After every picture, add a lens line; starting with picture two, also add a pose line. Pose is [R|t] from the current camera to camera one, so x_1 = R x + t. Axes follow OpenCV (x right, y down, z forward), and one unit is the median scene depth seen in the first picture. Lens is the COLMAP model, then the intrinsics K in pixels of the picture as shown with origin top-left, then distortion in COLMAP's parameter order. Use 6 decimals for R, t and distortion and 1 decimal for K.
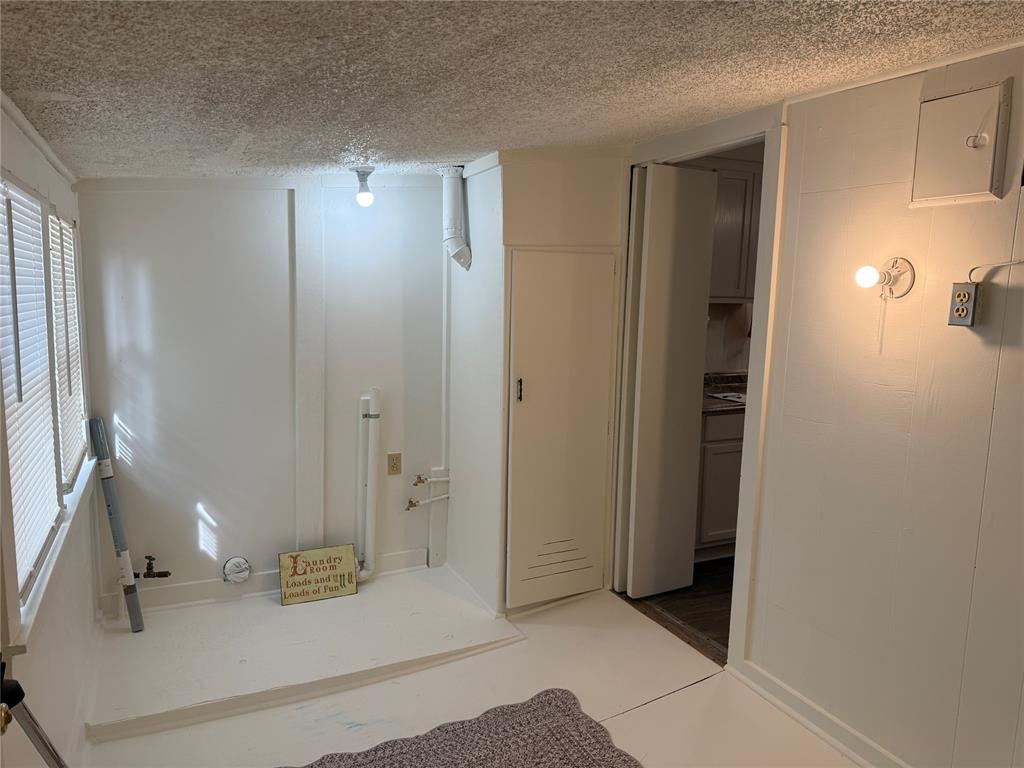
lens RADIAL K [[726.7, 0, 512.0], [0, 726.7, 384.0], [0, 0, 1]] dist [0.130152, -0.283390]
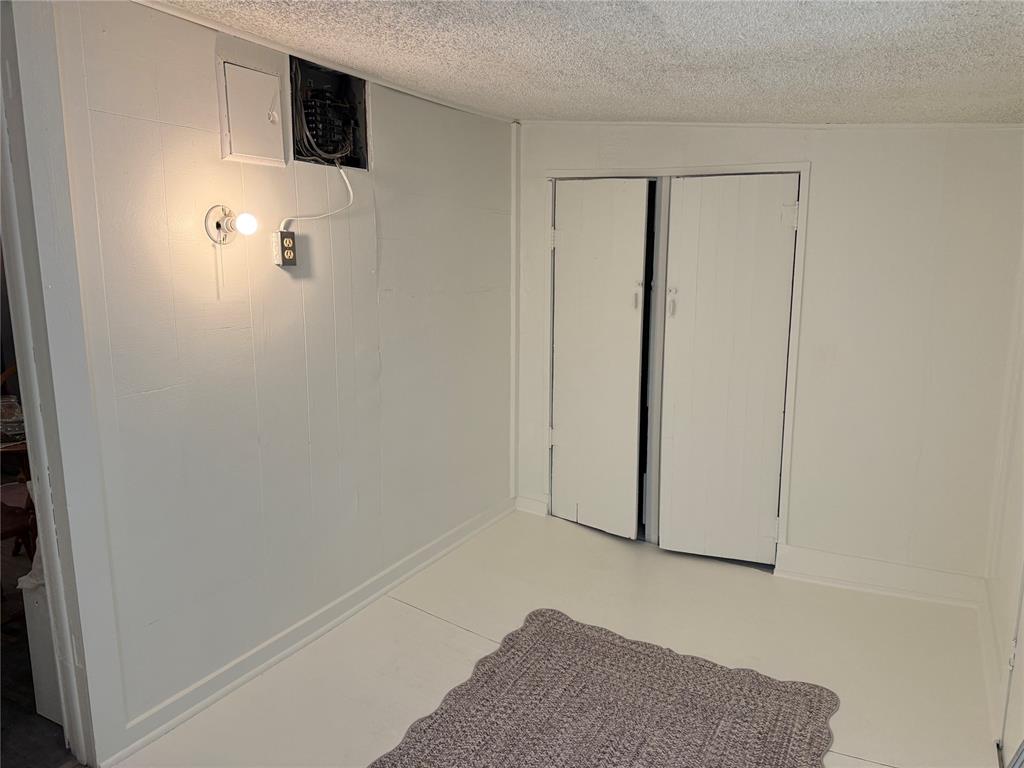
lens RADIAL K [[726.7, 0, 512.0], [0, 726.7, 384.0], [0, 0, 1]] dist [0.130152, -0.283390]
pose [[-0.589988, -0.156518, 0.792096, -0.643758], [0.097556, 0.960025, 0.262364, -0.174802], [-0.801496, 0.232065, -0.551134, 1.399403]]
